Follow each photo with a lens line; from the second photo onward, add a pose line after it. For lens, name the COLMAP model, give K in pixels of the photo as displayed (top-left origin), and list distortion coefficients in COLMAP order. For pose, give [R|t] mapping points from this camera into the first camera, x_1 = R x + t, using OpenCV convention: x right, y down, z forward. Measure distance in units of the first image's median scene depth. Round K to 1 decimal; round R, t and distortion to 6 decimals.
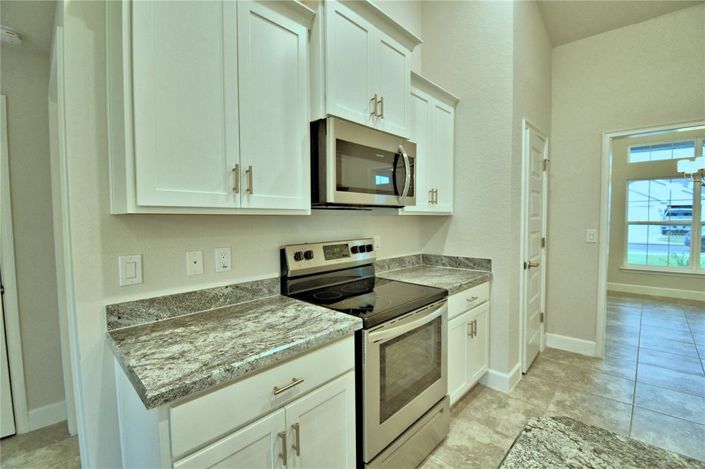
lens RADIAL K [[309.9, 0, 347.9], [0, 309.9, 234.2], [0, 0, 1]] dist [0.013370, -0.020160]
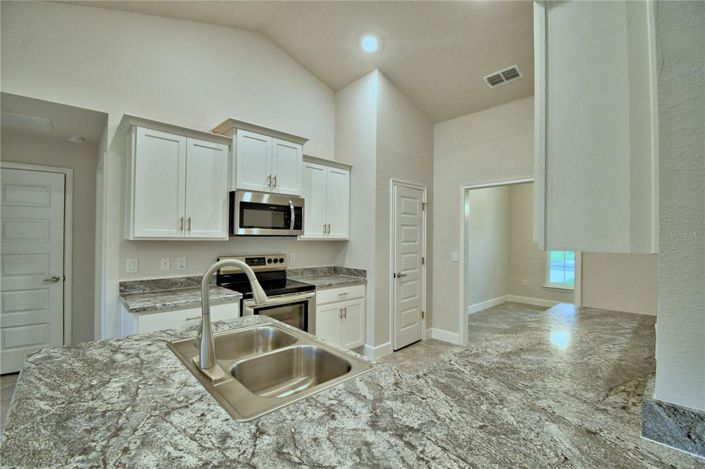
lens RADIAL K [[309.9, 0, 349.1], [0, 309.9, 234.1], [0, 0, 1]] dist [0.013370, -0.020160]
pose [[0.998210, 0.019685, -0.056469, 0.606771], [-0.023013, 0.997998, -0.058907, -0.006034], [0.055196, 0.060101, 0.996665, -0.706912]]
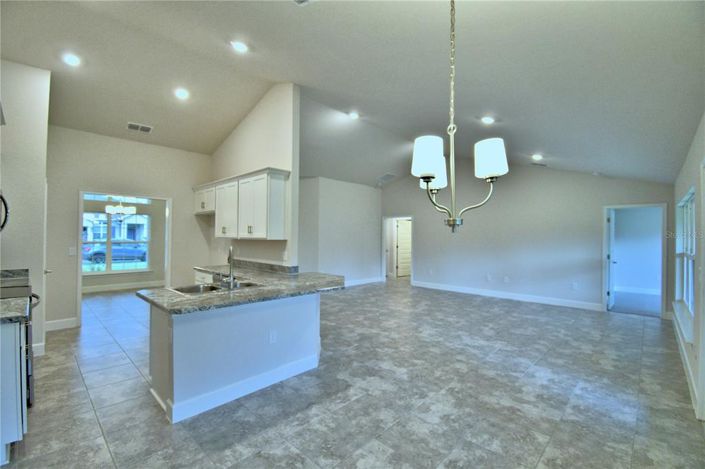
lens RADIAL K [[309.9, 0, 348.8], [0, 309.9, 233.2], [0, 0, 1]] dist [0.013370, -0.020160]
pose [[-0.006333, 0.021558, 0.999748, -1.331384], [0.040339, 0.998959, -0.021286, 0.004450], [-0.999166, 0.040194, -0.007196, -0.681991]]
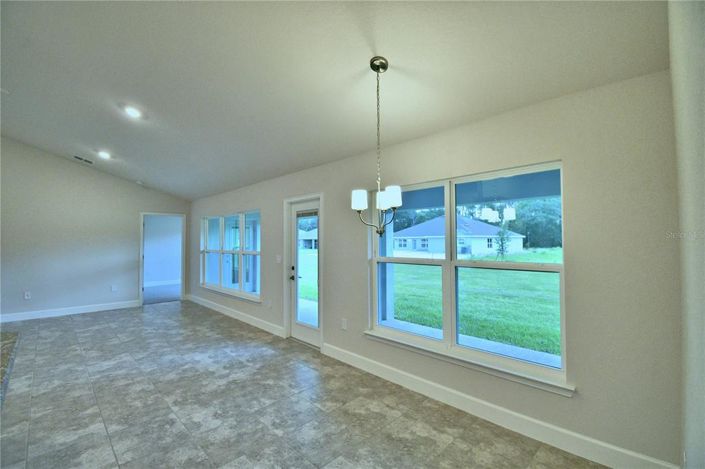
lens RADIAL K [[309.9, 0, 347.8], [0, 309.9, 234.2], [0, 0, 1]] dist [0.013370, -0.020160]
pose [[-0.999596, 0.015032, 0.024113, -0.597598], [0.015724, 0.999463, 0.028760, -0.051948], [-0.023667, 0.029127, -0.999295, 0.275091]]
